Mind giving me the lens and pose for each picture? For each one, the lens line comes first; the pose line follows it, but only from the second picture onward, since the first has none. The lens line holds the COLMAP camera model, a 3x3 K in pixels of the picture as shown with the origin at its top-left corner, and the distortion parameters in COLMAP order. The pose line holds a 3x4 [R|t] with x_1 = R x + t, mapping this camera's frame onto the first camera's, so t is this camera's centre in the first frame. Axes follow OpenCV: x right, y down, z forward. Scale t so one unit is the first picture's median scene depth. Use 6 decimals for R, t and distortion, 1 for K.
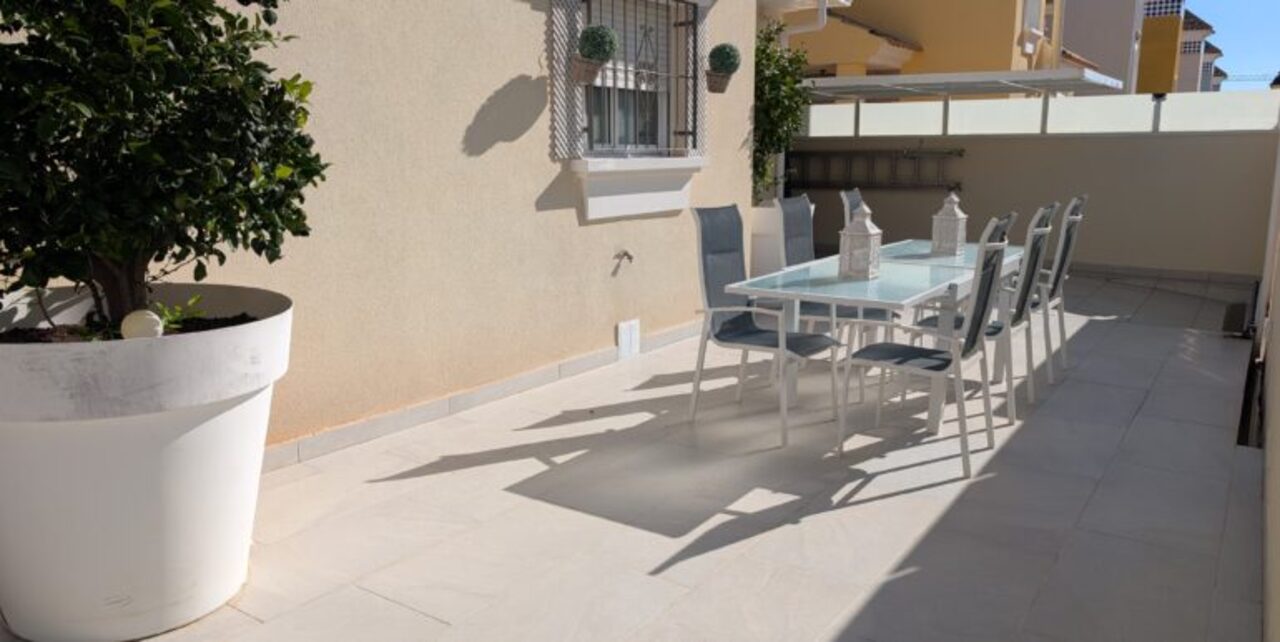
lens RADIAL K [[927.7, 0, 645.5], [0, 927.7, 325.3], [0, 0, 1]] dist [0.043442, -0.003962]
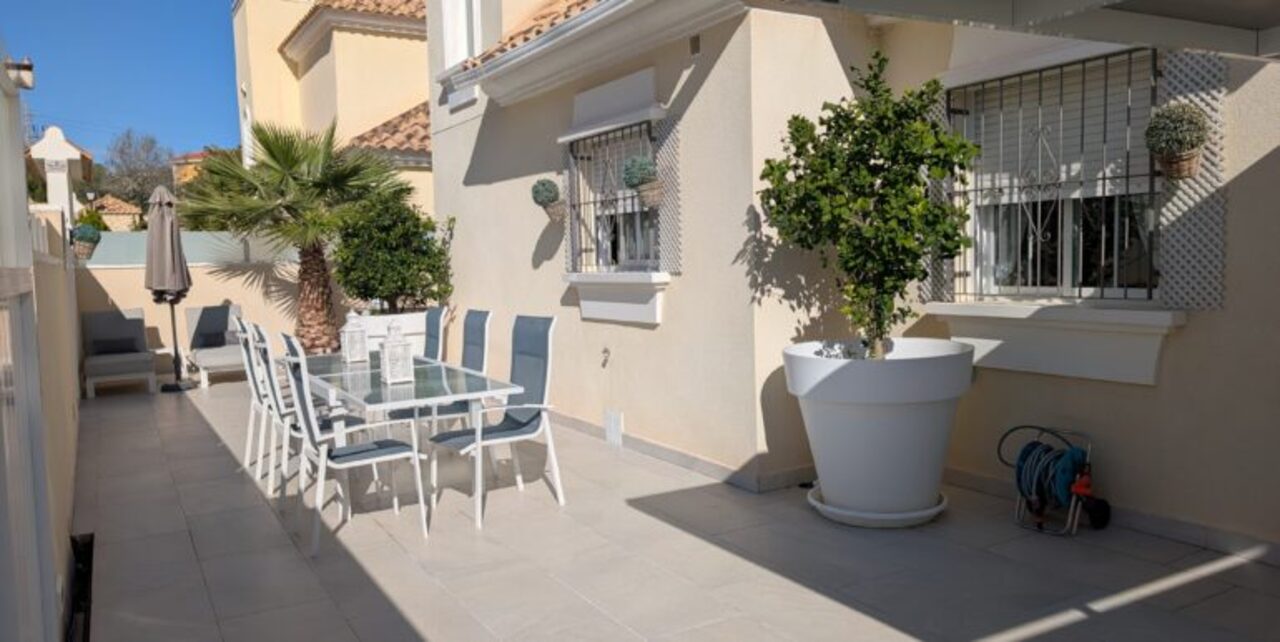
lens RADIAL K [[927.7, 0, 645.4], [0, 927.7, 319.5], [0, 0, 1]] dist [0.043442, -0.003962]
pose [[-0.437192, 0.074159, -0.896306, 1.024101], [-0.144425, 0.977872, 0.151354, -0.306117], [0.887696, 0.195620, -0.416807, 1.543783]]
